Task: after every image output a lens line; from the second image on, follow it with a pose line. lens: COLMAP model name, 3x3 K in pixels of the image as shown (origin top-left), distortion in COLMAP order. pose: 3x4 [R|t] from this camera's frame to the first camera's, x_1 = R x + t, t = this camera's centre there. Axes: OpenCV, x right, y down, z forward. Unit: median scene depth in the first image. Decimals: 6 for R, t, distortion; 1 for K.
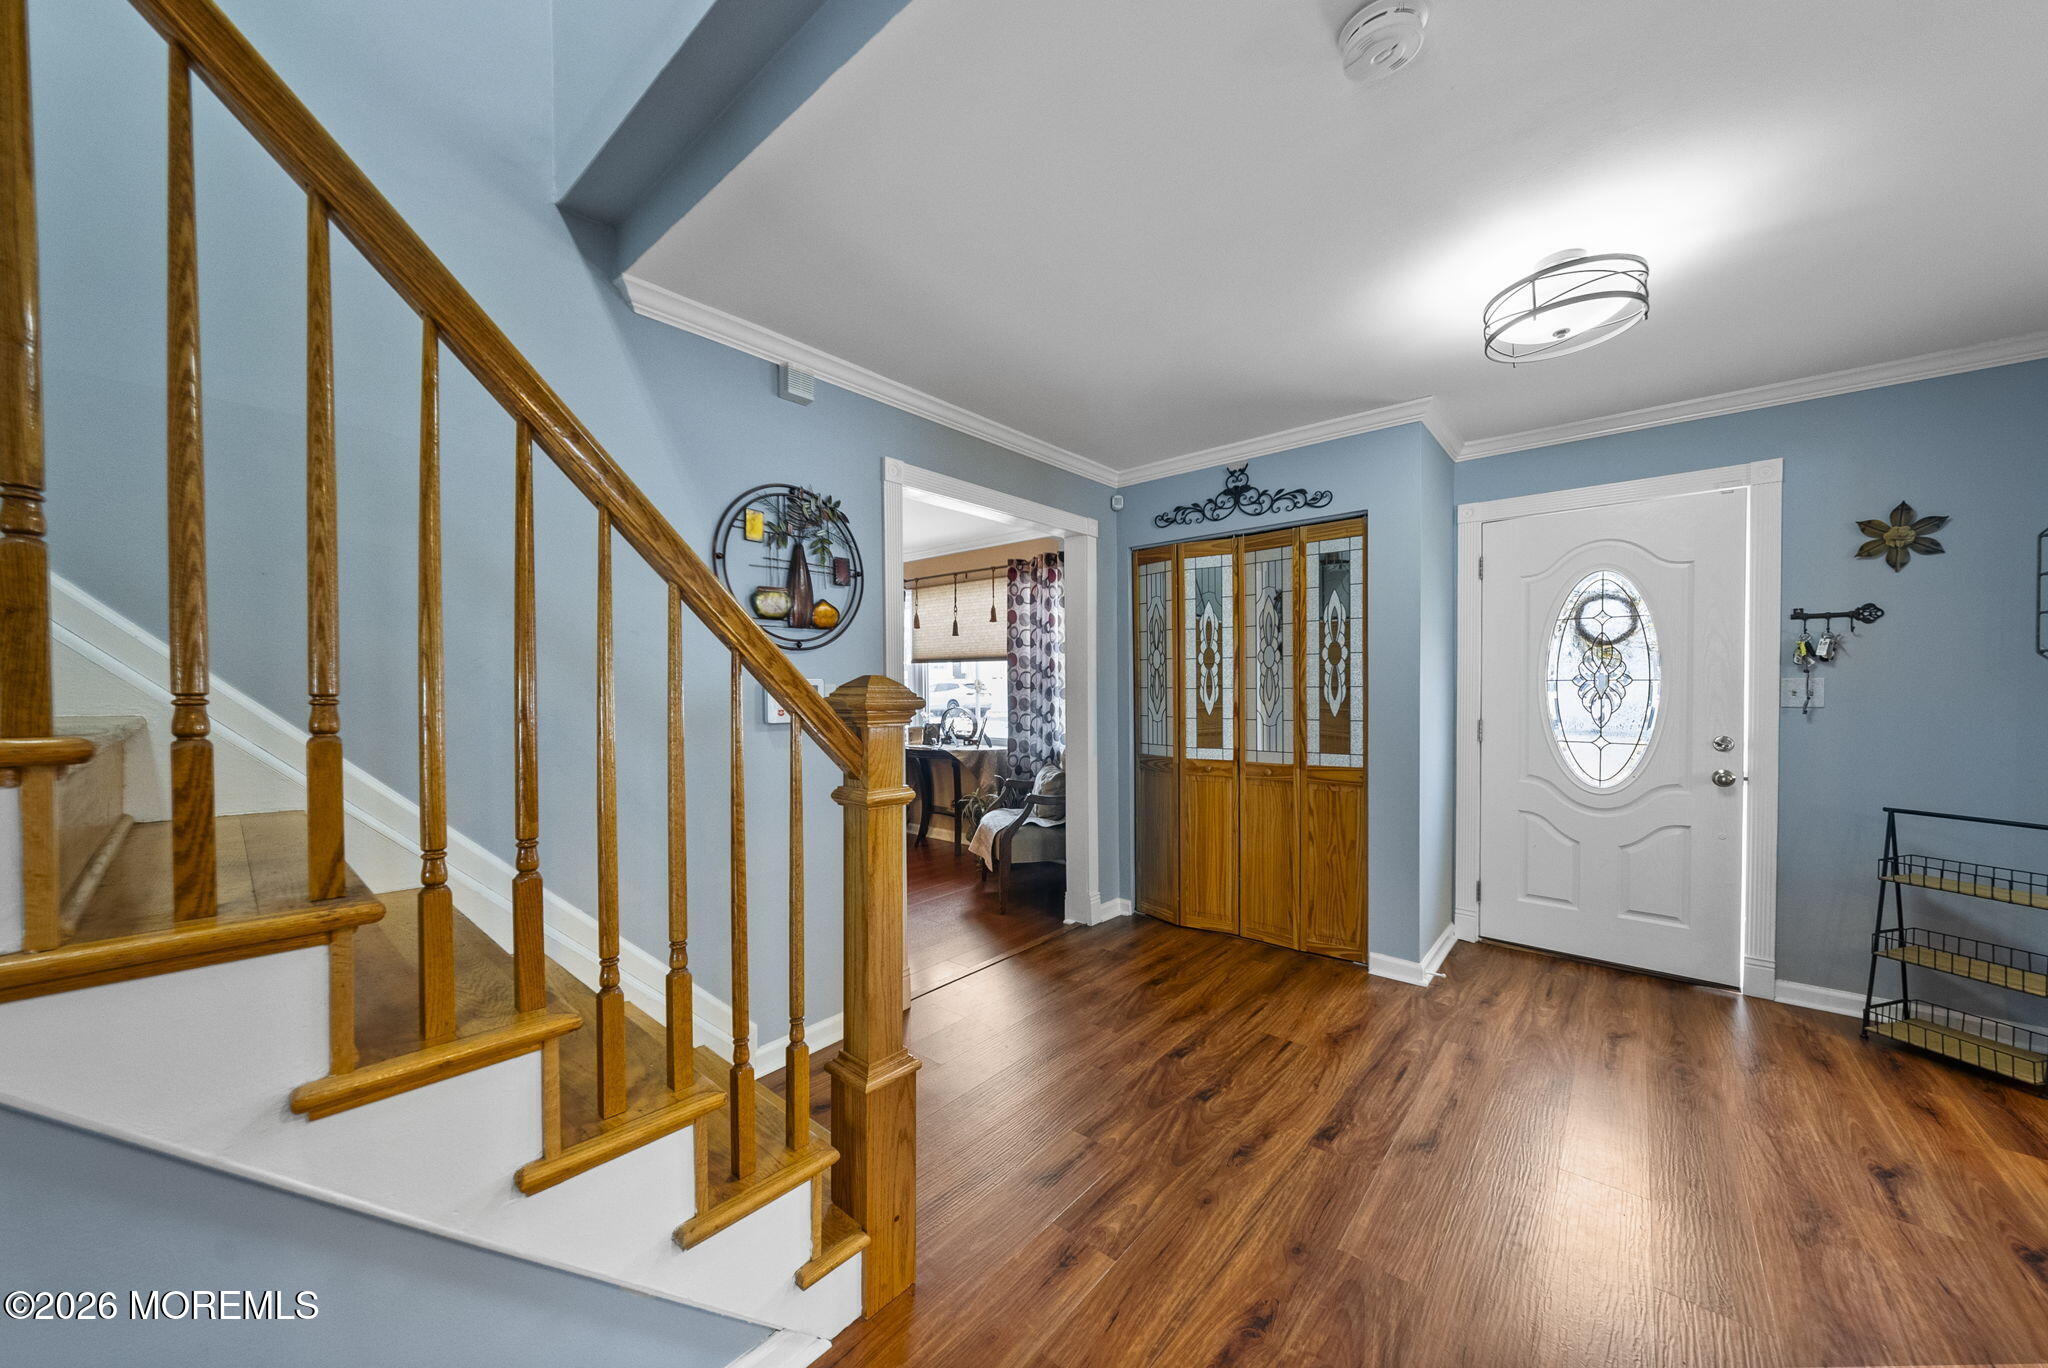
lens RADIAL K [[708.9, 0, 1027.8], [0, 708.9, 706.6], [0, 0, 1]] dist [0.000810, -0.001002]
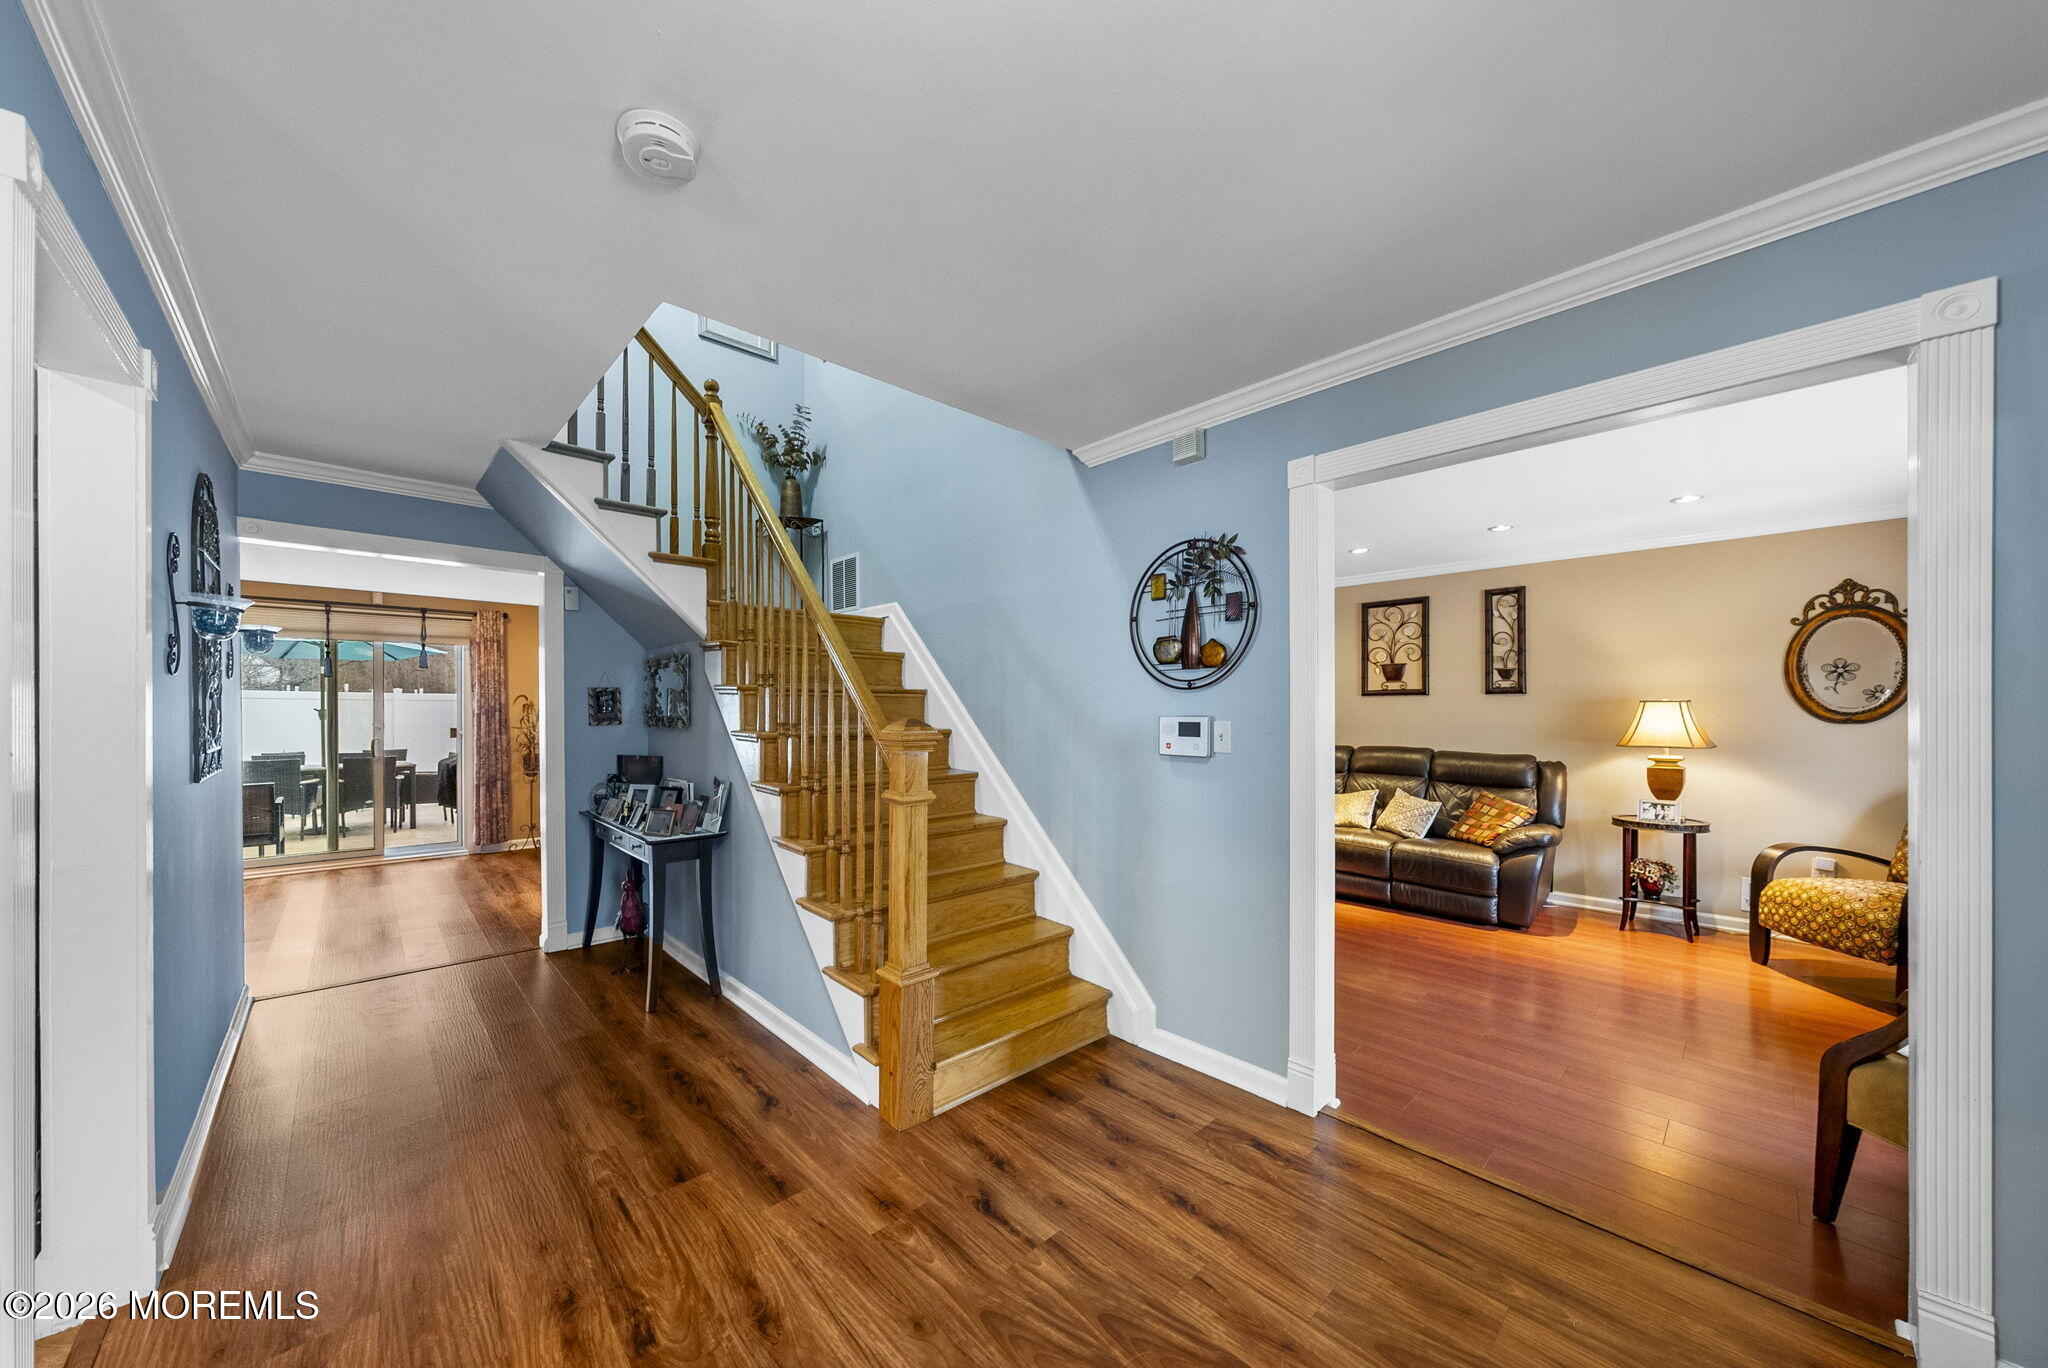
lens RADIAL K [[708.9, 0, 1027.2], [0, 708.9, 715.8], [0, 0, 1]] dist [0.000810, -0.001002]
pose [[-0.100399, 0.016491, -0.994811, 0.861065], [-0.027652, 0.999430, 0.019358, -0.058156], [0.994563, 0.029452, -0.099886, 0.943663]]
